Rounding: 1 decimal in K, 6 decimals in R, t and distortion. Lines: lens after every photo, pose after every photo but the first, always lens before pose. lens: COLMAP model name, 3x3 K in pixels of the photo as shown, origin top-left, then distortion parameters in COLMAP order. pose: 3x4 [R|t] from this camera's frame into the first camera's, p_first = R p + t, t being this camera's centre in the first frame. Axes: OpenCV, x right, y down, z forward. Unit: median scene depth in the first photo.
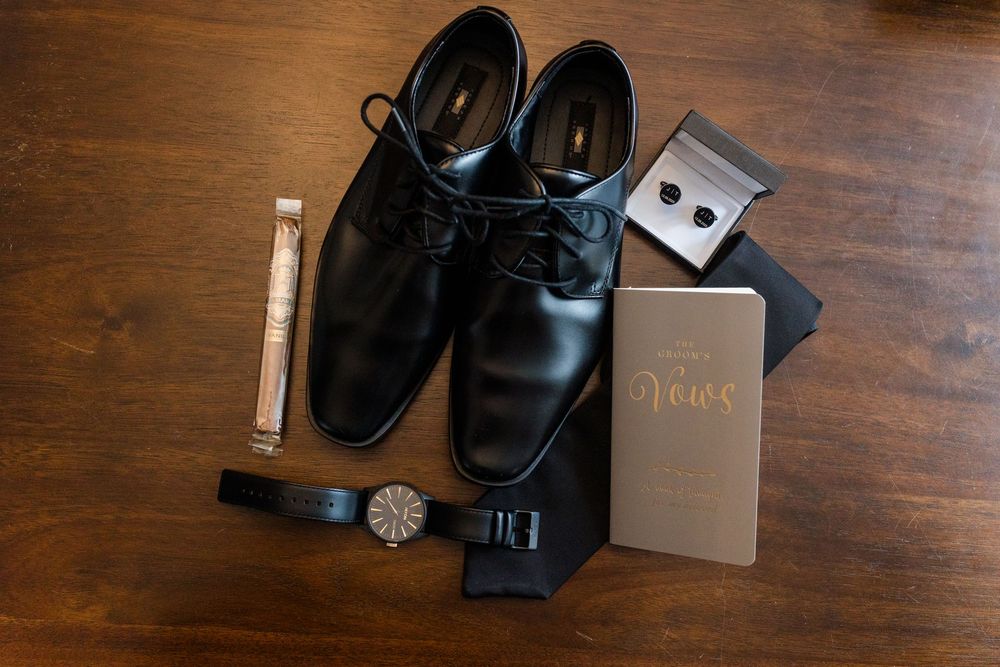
lens RADIAL K [[951.3, 0, 499.0], [0, 951.3, 339.4], [0, 0, 1]] dist [-0.002998, -0.000602]
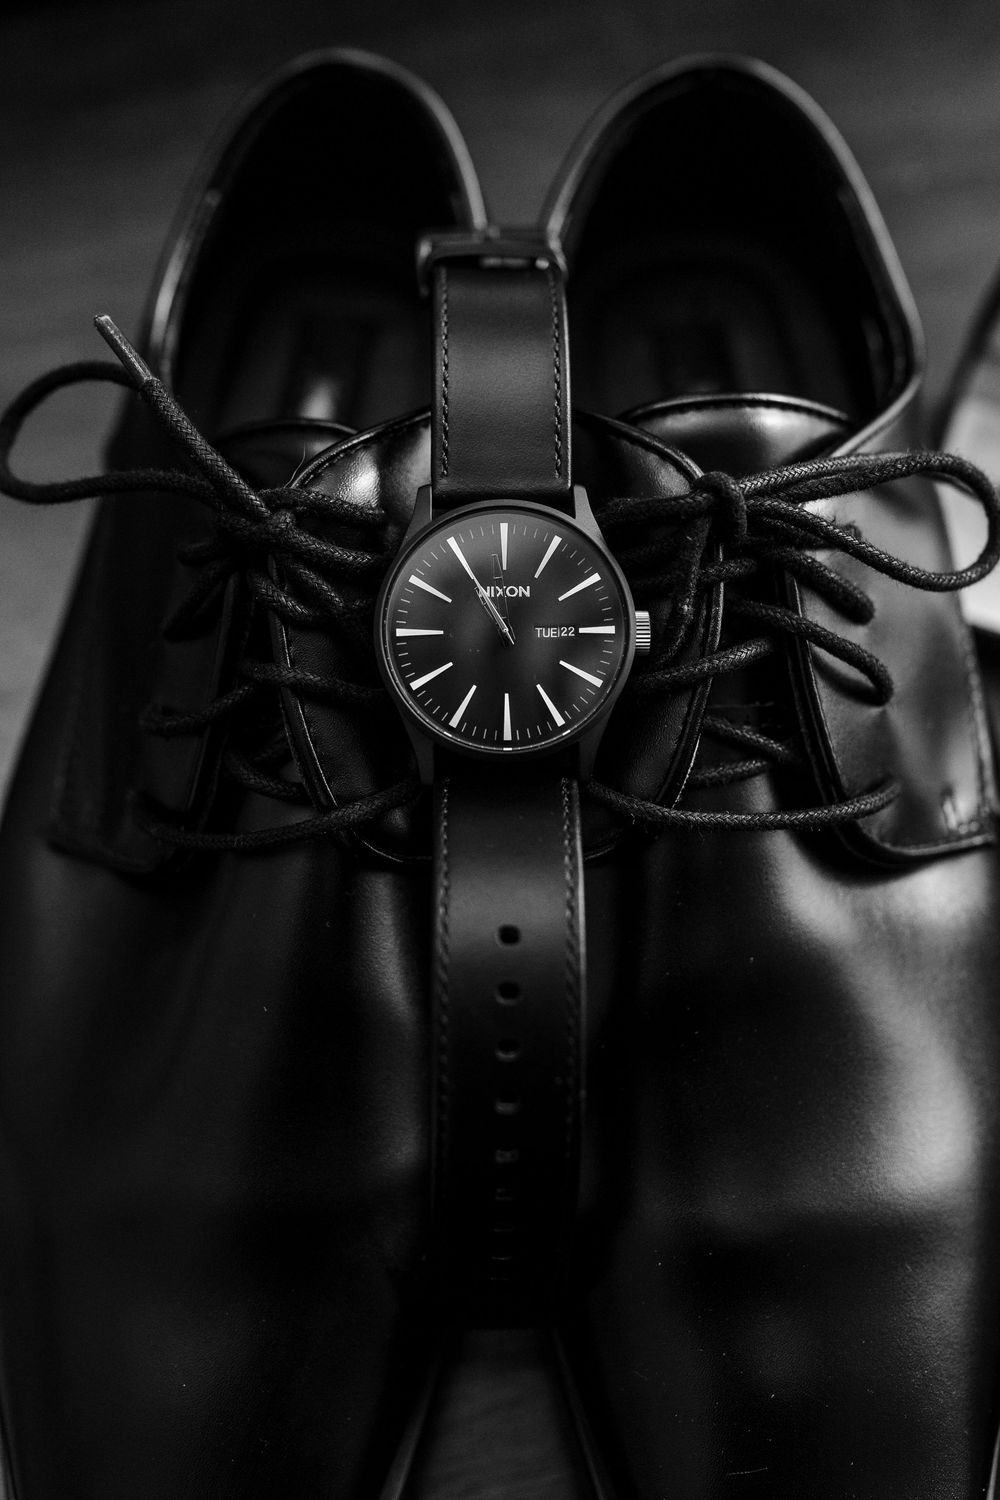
lens RADIAL K [[1426.9, 0, 502.3], [0, 1426.9, 775.6], [0, 0, 1]] dist [-0.002998, -0.000602]
pose [[0.959205, -0.264373, 0.100164, -0.063335], [0.282395, 0.912743, -0.295218, 0.022023], [-0.013376, 0.311461, 0.950165, 0.595408]]
